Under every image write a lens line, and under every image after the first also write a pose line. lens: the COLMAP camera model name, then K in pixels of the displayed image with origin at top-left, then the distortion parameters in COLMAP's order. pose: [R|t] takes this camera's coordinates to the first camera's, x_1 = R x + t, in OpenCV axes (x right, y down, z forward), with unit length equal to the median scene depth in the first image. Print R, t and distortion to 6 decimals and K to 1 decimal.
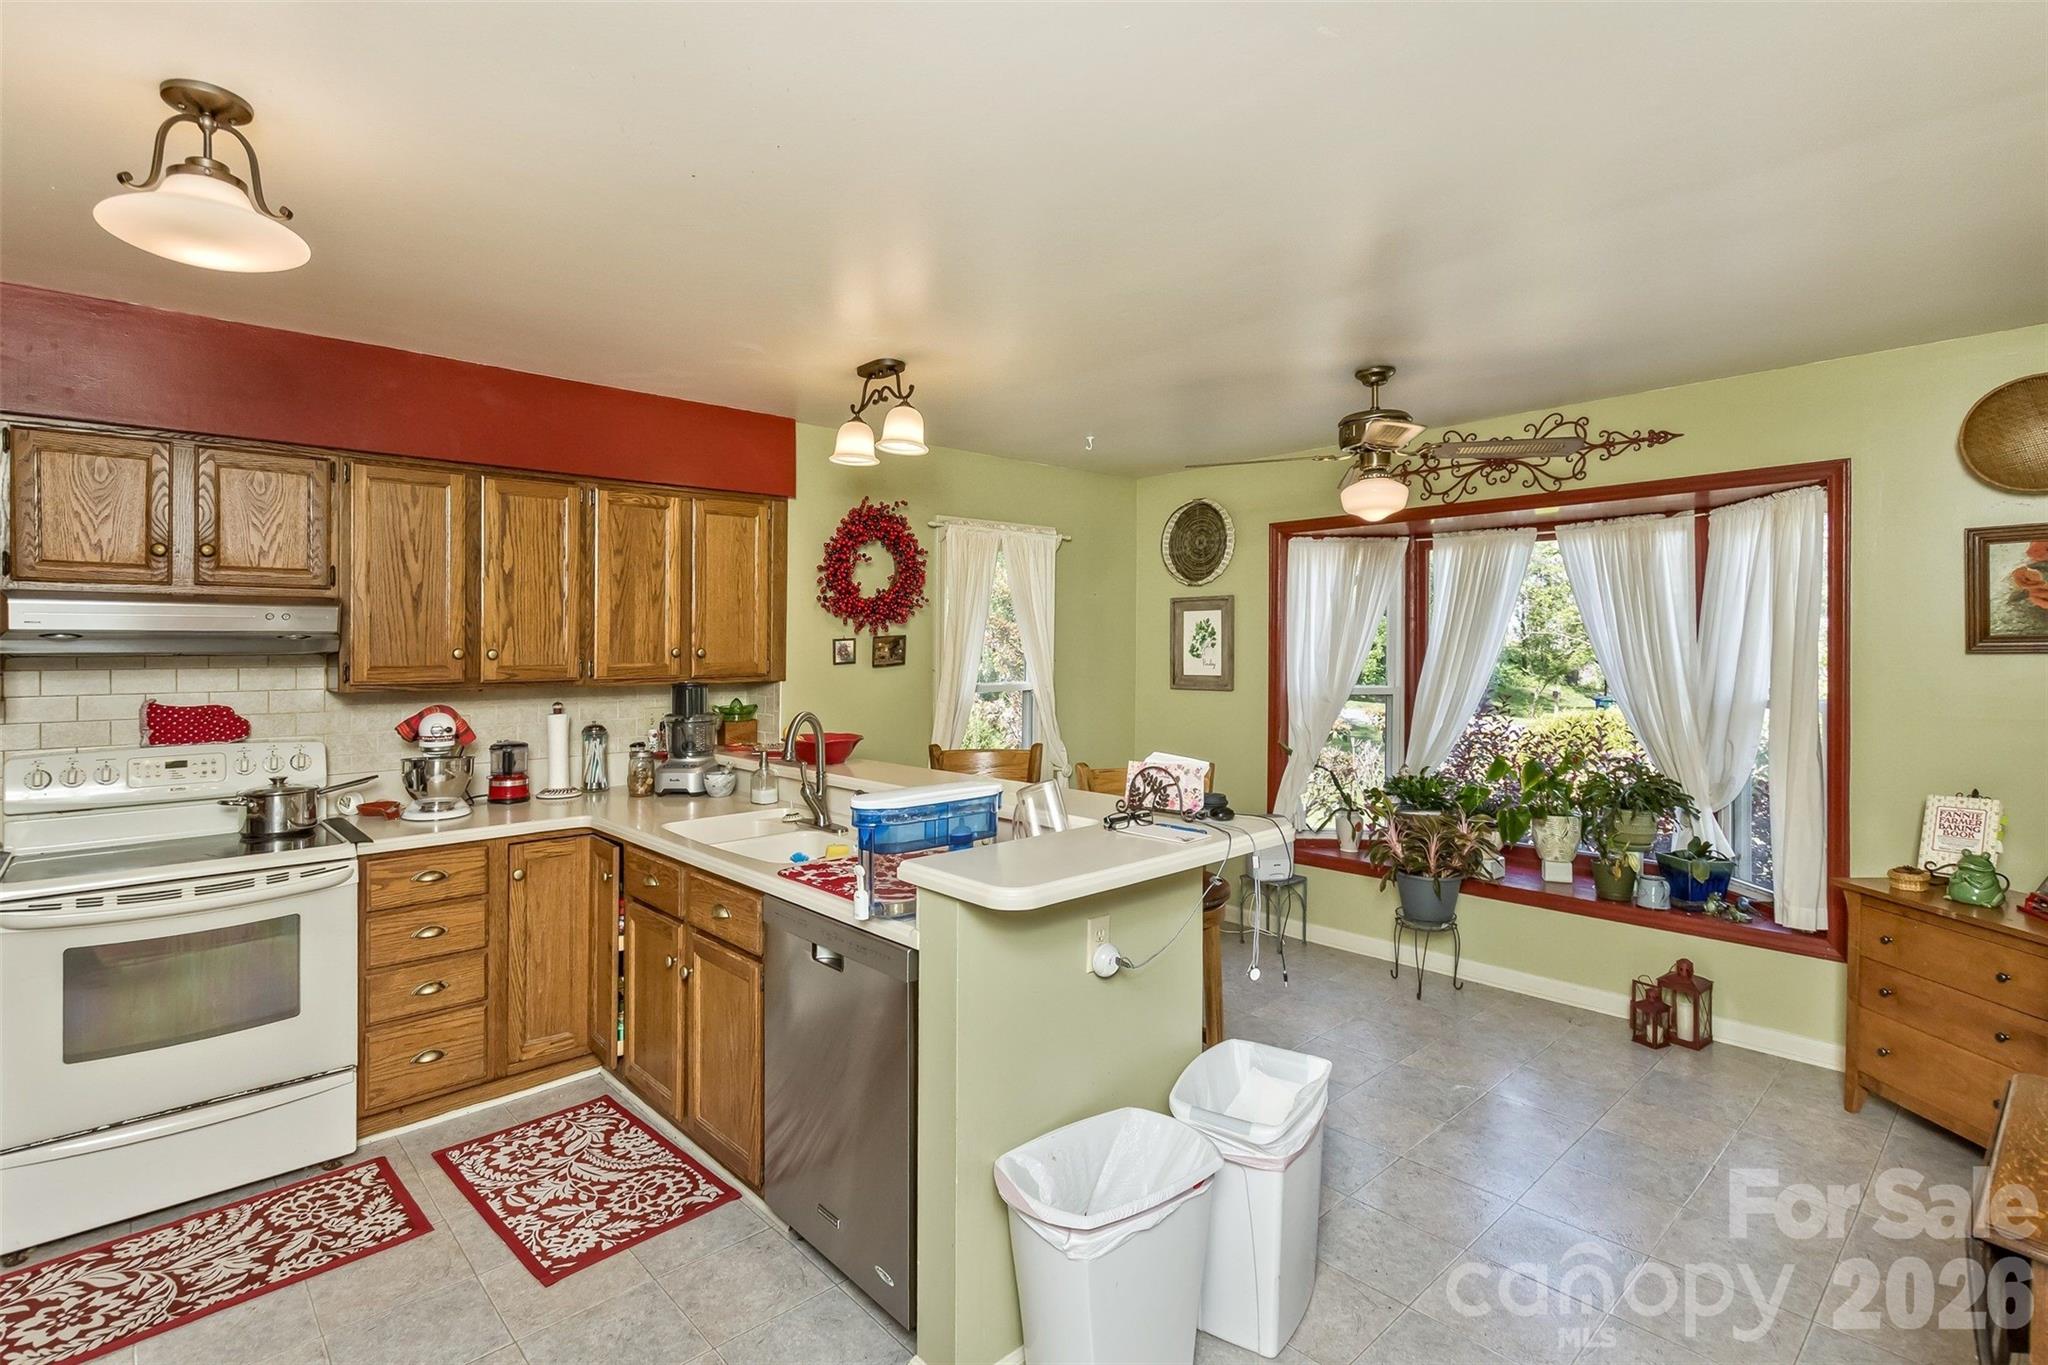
lens RADIAL K [[984.1, 0, 980.4], [0, 984.1, 653.8], [0, 0, 1]] dist [0.003168, -0.000838]
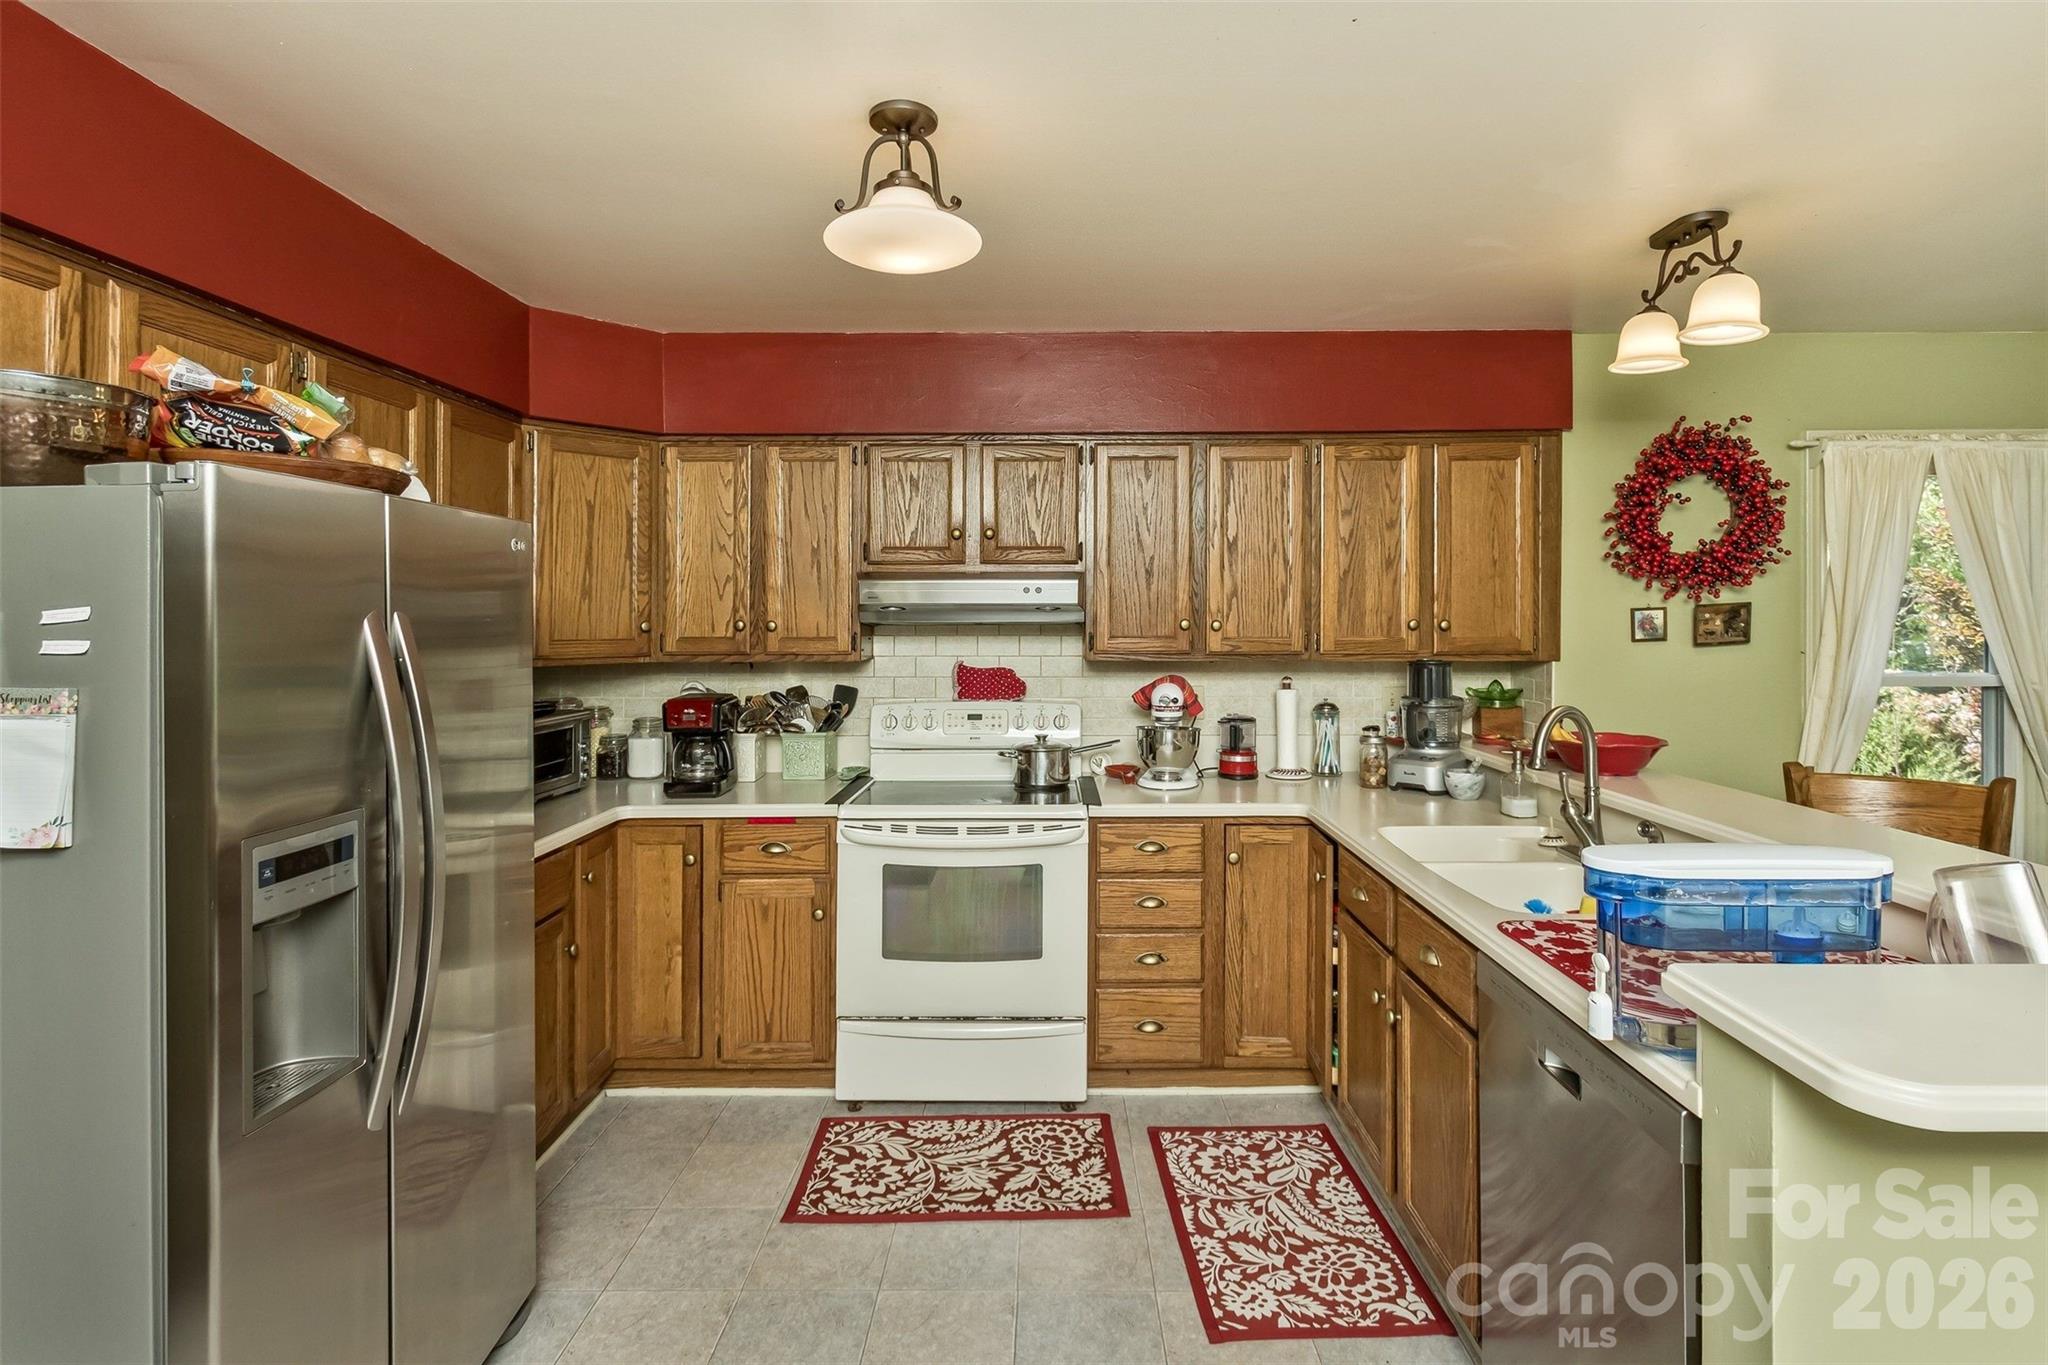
lens RADIAL K [[987.8, 0, 1033.7], [0, 987.8, 606.3], [0, 0, 1]] dist [0.001729, 0.000139]
pose [[0.744072, -0.005021, -0.668081, 0.023301], [-0.005570, 0.999890, -0.013717, -0.003960], [0.668076, 0.013928, 0.743962, 0.147258]]
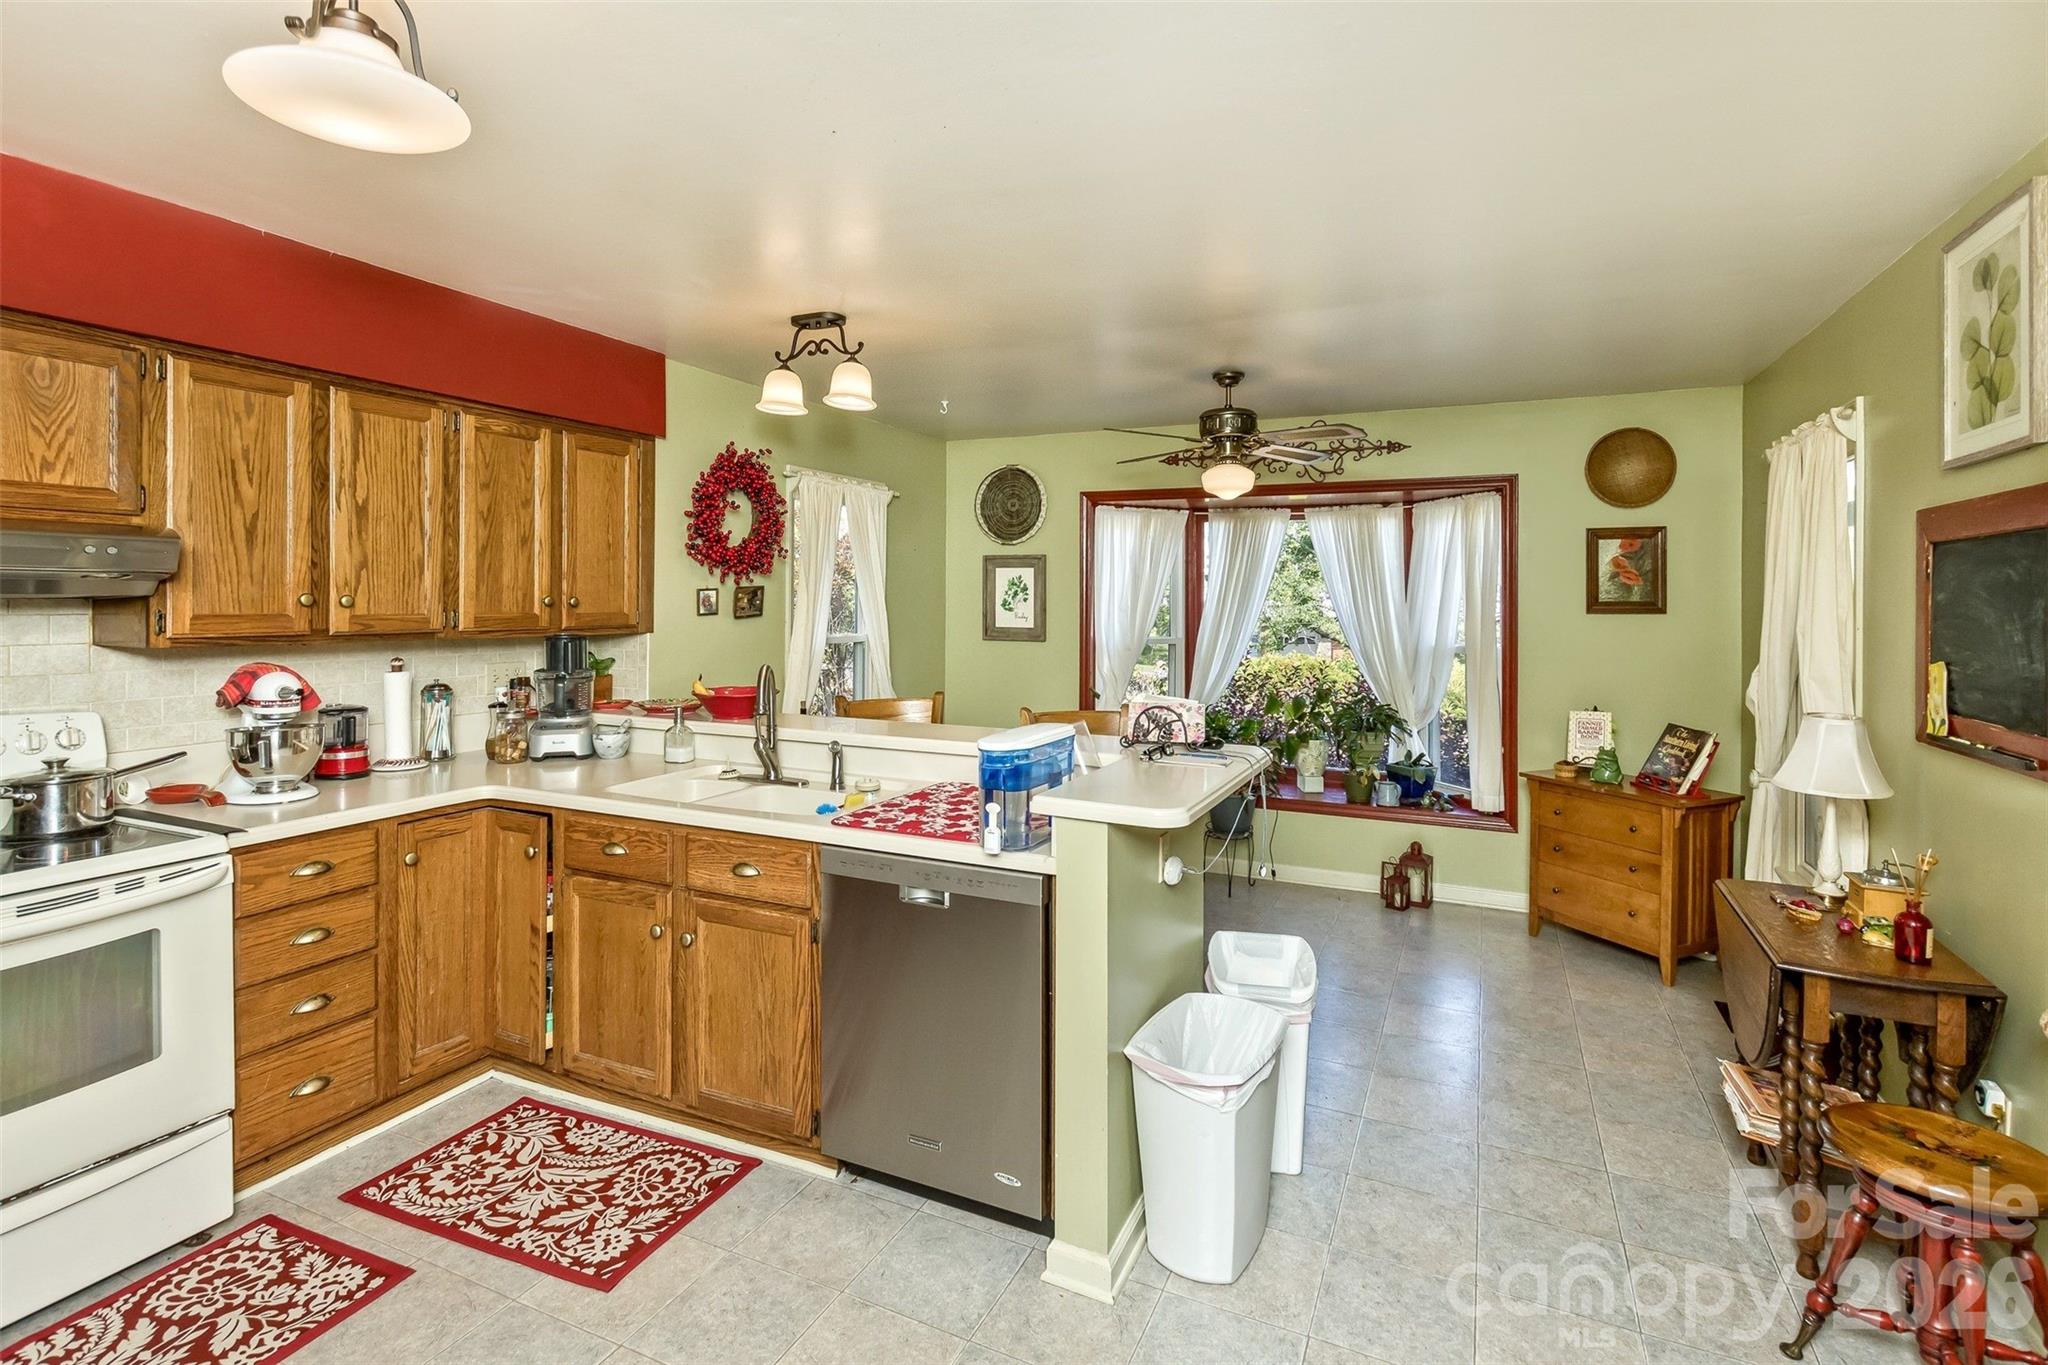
lens RADIAL K [[997.6, 0, 1013.7], [0, 997.6, 597.3], [0, 0, 1]] dist [0.000682, -0.001790]
pose [[0.913041, 0.014190, 0.407622, -0.323240], [-0.010733, 0.999884, -0.010767, 0.000531], [-0.407727, 0.005456, 0.913087, -0.006415]]
